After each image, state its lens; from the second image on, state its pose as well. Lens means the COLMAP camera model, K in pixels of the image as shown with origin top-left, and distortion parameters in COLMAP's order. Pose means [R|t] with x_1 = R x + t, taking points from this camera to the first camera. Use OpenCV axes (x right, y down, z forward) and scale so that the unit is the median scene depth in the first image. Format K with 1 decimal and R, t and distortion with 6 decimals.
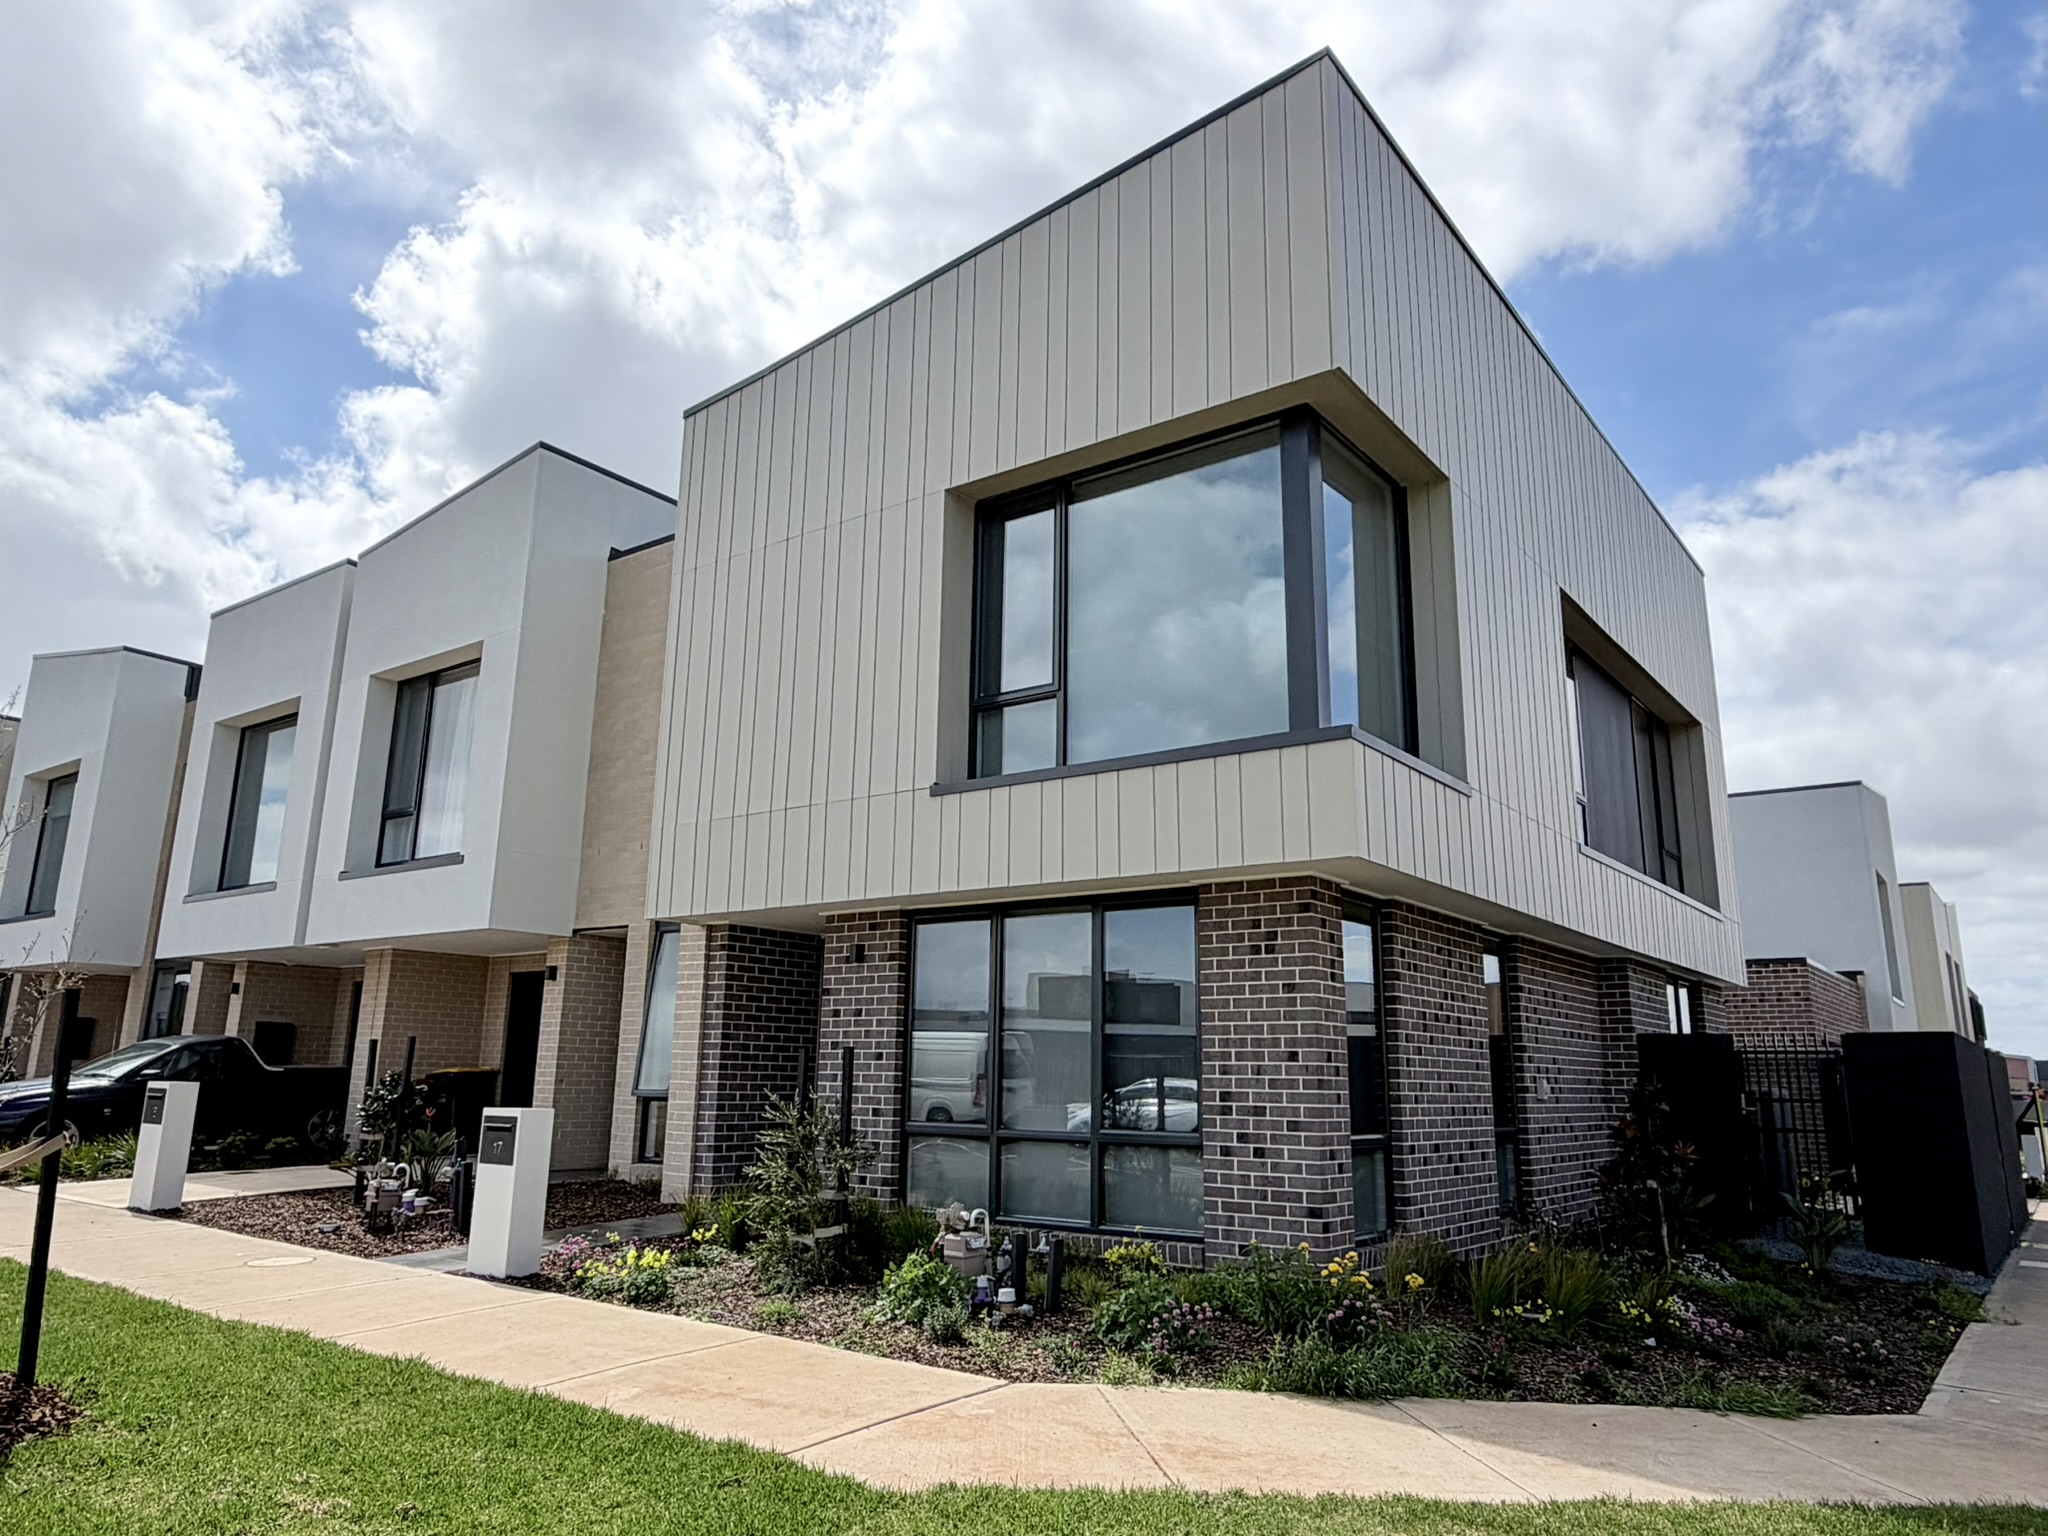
lens RADIAL K [[1356.2, 0, 1024.0], [0, 1356.2, 768.0], [0, 0, 1]] dist [0.009421, 0.001837]
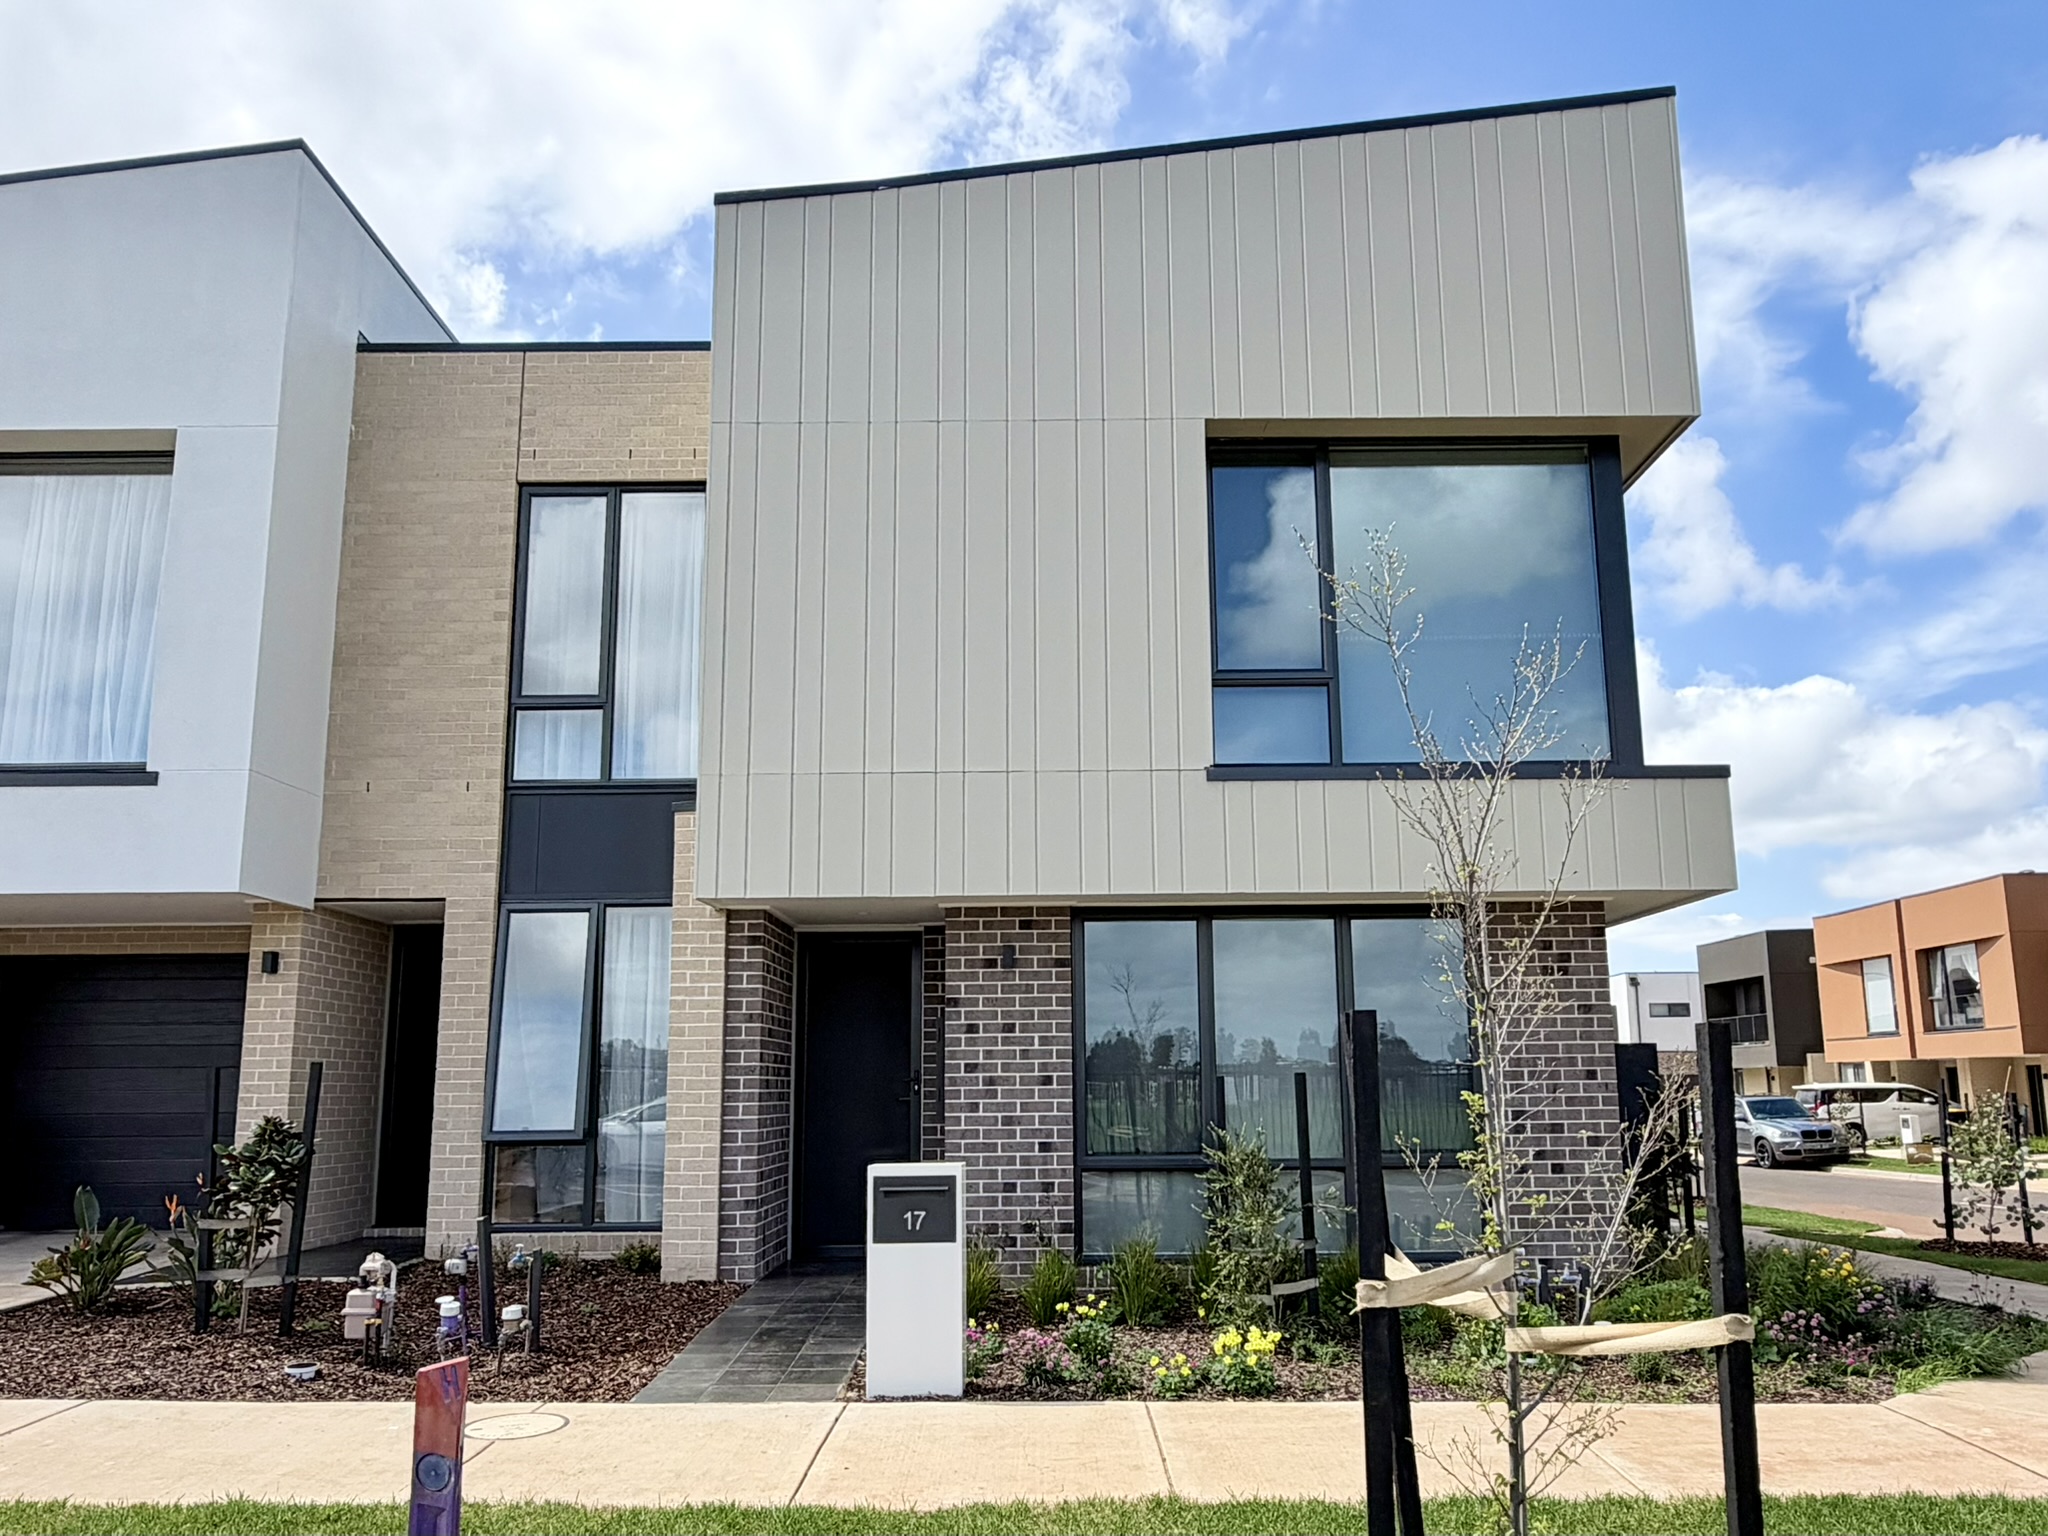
lens RADIAL K [[1502.6, 0, 1024.6], [0, 1502.6, 847.4], [0, 0, 1]] dist [0.013715, 0.003402]
pose [[0.806331, 0.069513, 0.587366, -0.648629], [-0.111739, 0.993090, 0.035864, 0.037413], [-0.580814, -0.094550, 0.808527, 0.265562]]
